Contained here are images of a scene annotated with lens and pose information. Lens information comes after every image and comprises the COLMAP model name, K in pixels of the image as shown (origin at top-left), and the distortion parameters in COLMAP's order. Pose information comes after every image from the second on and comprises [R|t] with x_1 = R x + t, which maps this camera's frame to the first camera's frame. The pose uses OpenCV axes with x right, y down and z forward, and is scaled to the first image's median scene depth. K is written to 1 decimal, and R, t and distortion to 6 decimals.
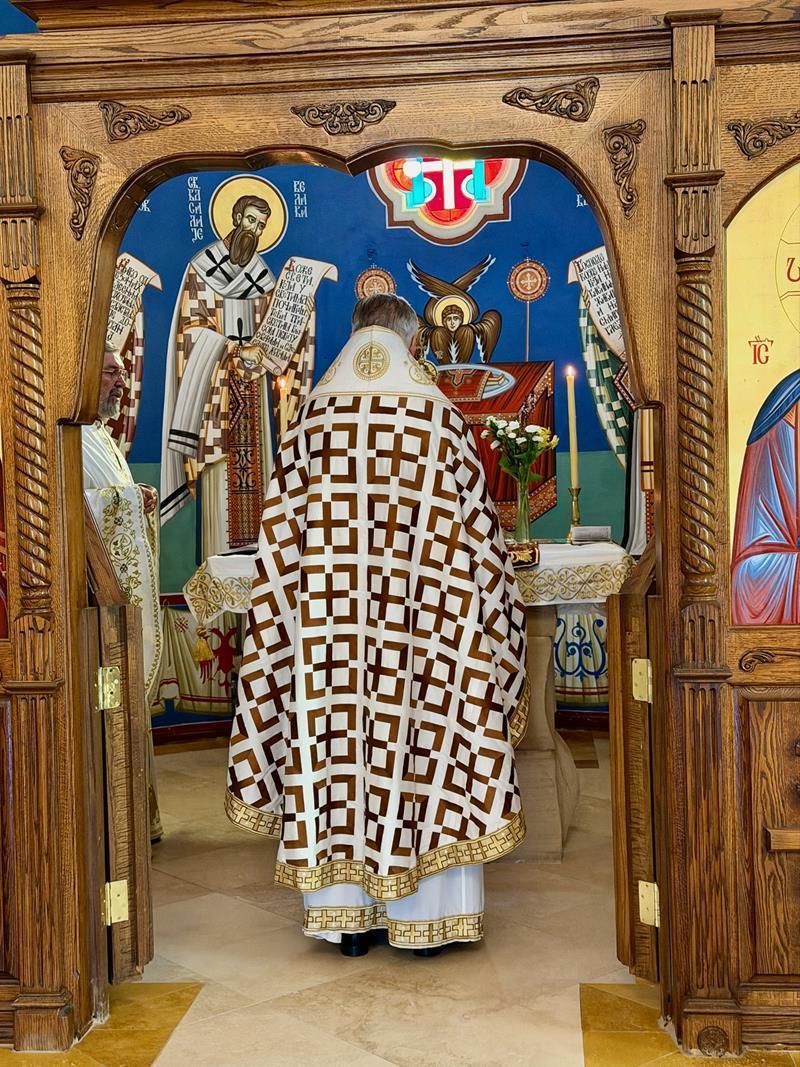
lens RADIAL K [[1476.0, 0, 378.2], [0, 1476.0, 532.6], [0, 0, 1]] dist [0.148243, -0.277178]
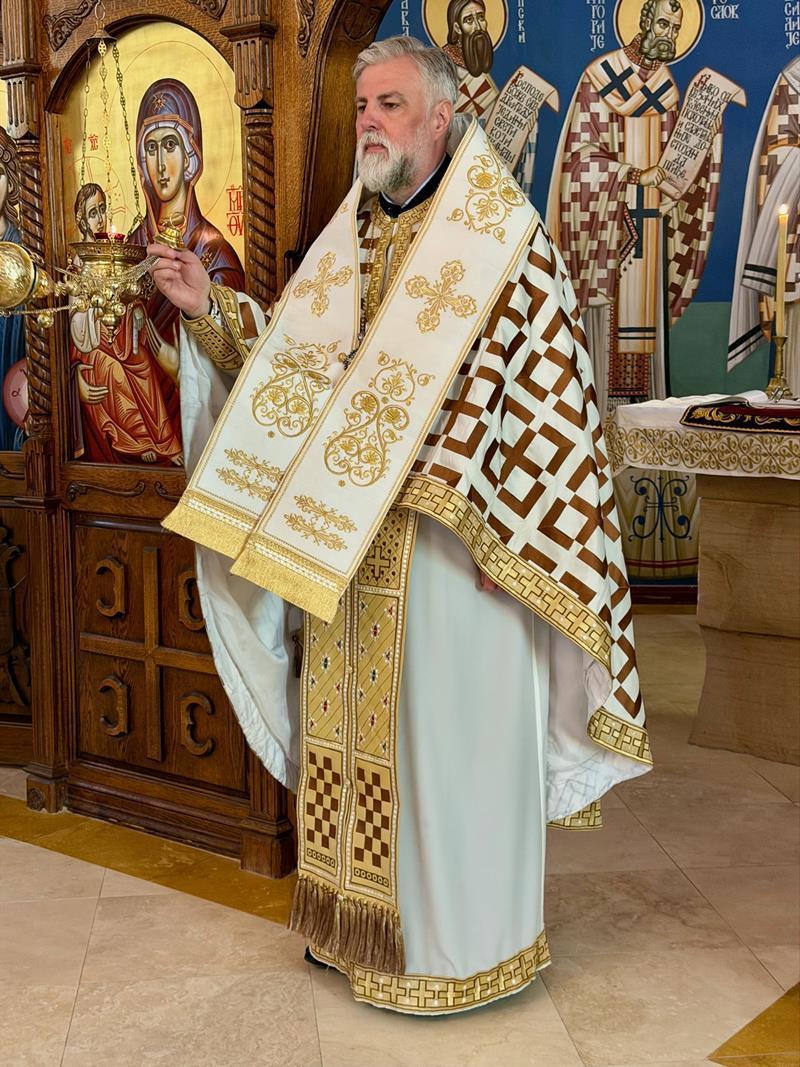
lens RADIAL K [[1476.0, 0, 378.2], [0, 1476.0, 532.6], [0, 0, 1]] dist [0.148243, -0.277178]
pose [[0.842957, 0.090140, -0.530375, 0.366637], [-0.033940, 0.992810, 0.114791, -0.007814], [0.536909, -0.078763, 0.839956, 0.206393]]
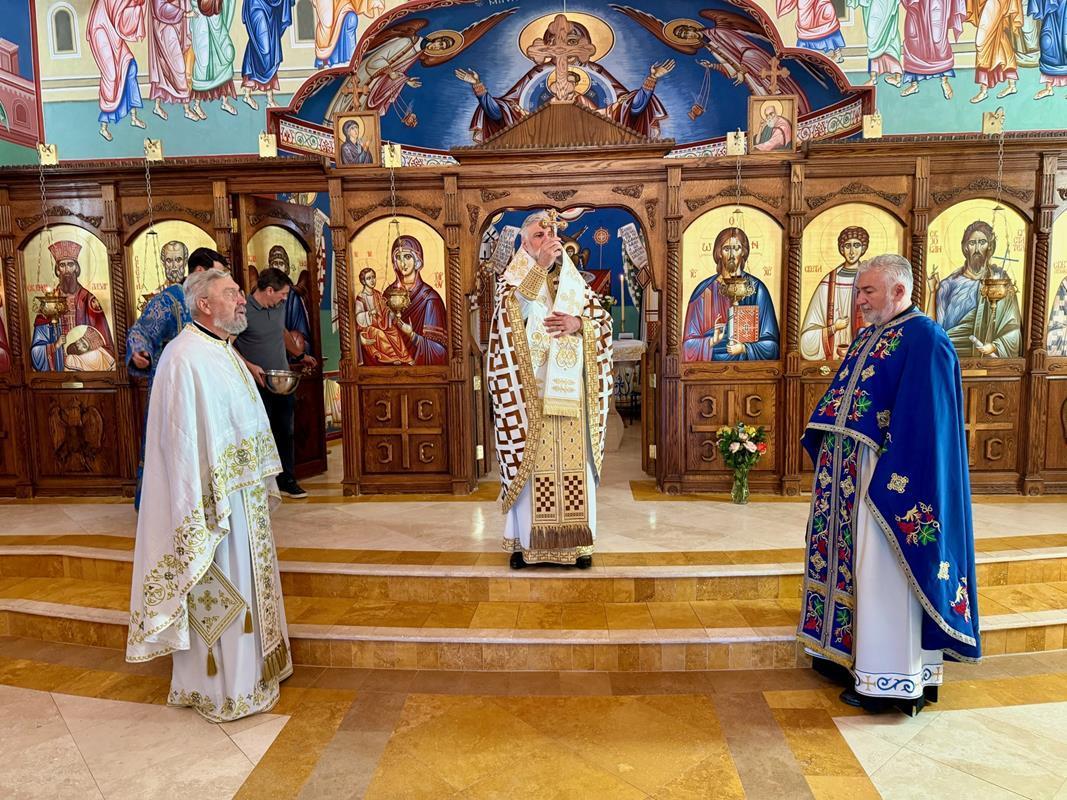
lens RADIAL K [[731.8, 0, 521.0], [0, 731.8, 399.3], [0, 0, 1]] dist [0.077283, -0.108554]
pose [[0.999701, 0.005007, 0.023952, -0.134928], [-0.006710, 0.997416, 0.071534, 0.031771], [-0.023532, -0.071673, 0.997151, -0.526563]]
